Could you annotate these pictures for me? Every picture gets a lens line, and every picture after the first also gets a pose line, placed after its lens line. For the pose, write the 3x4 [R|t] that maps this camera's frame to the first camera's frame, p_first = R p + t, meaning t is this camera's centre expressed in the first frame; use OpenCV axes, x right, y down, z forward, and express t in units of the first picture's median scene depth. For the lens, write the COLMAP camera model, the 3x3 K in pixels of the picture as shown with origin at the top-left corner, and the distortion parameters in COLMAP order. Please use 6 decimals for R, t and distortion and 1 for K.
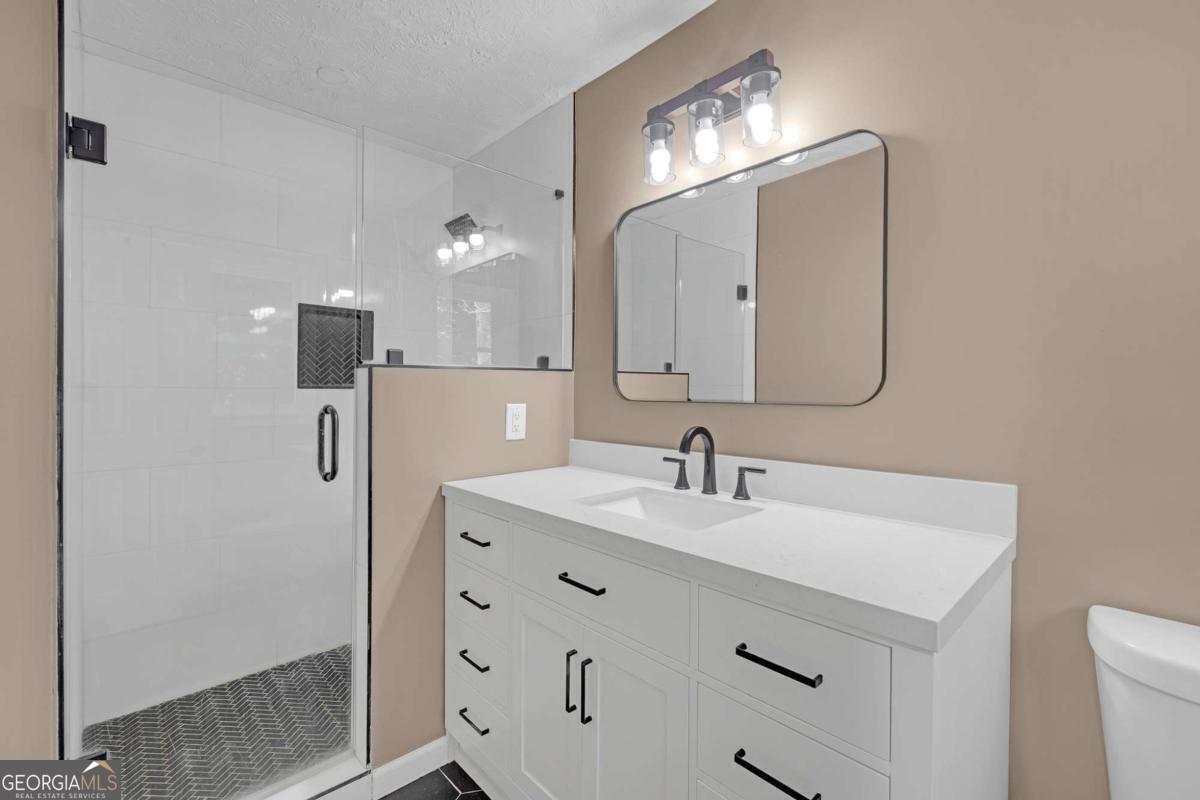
lens RADIAL K [[515.5, 0, 597.4], [0, 515.5, 392.4], [0, 0, 1]] dist [-0.002811, 0.001008]
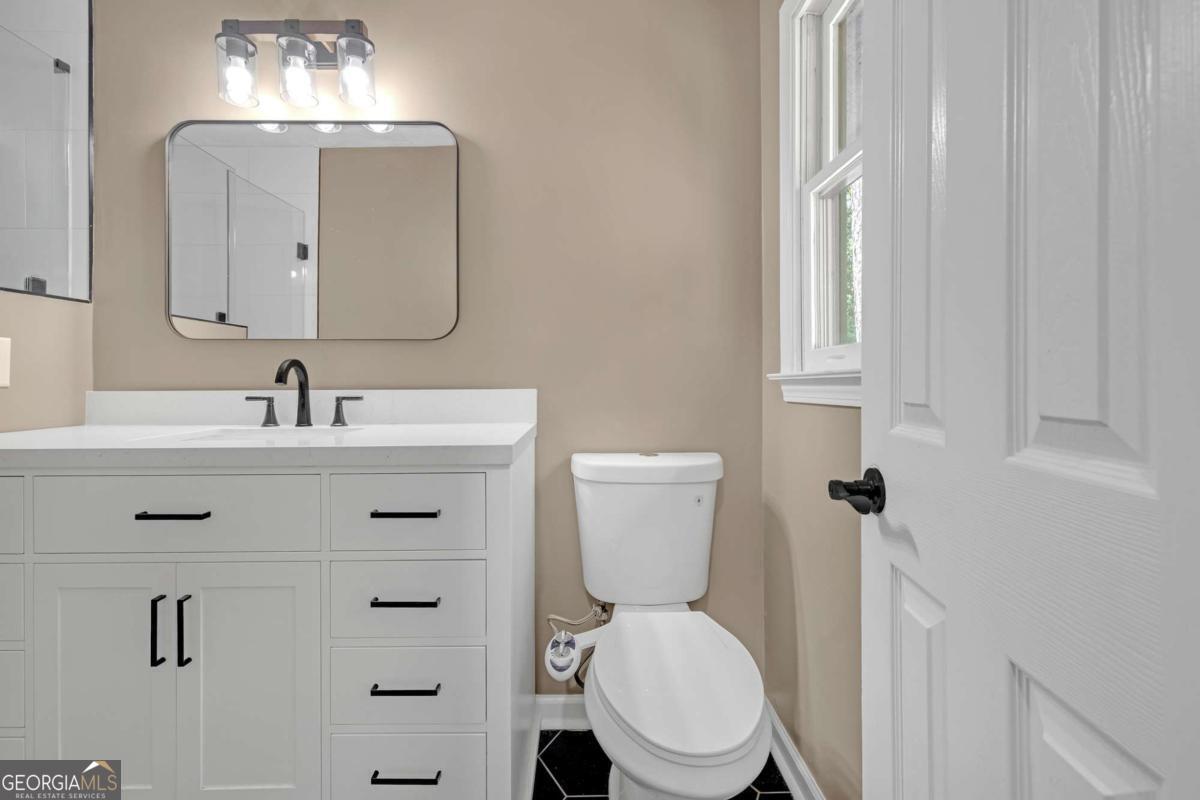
lens RADIAL K [[515.5, 0, 593.7], [0, 515.5, 389.4], [0, 0, 1]] dist [-0.002811, 0.001008]
pose [[0.665662, -0.018914, 0.746014, -0.166248], [0.009509, 0.999813, 0.016863, 0.111895], [-0.746193, -0.004132, 0.665717, -0.119207]]
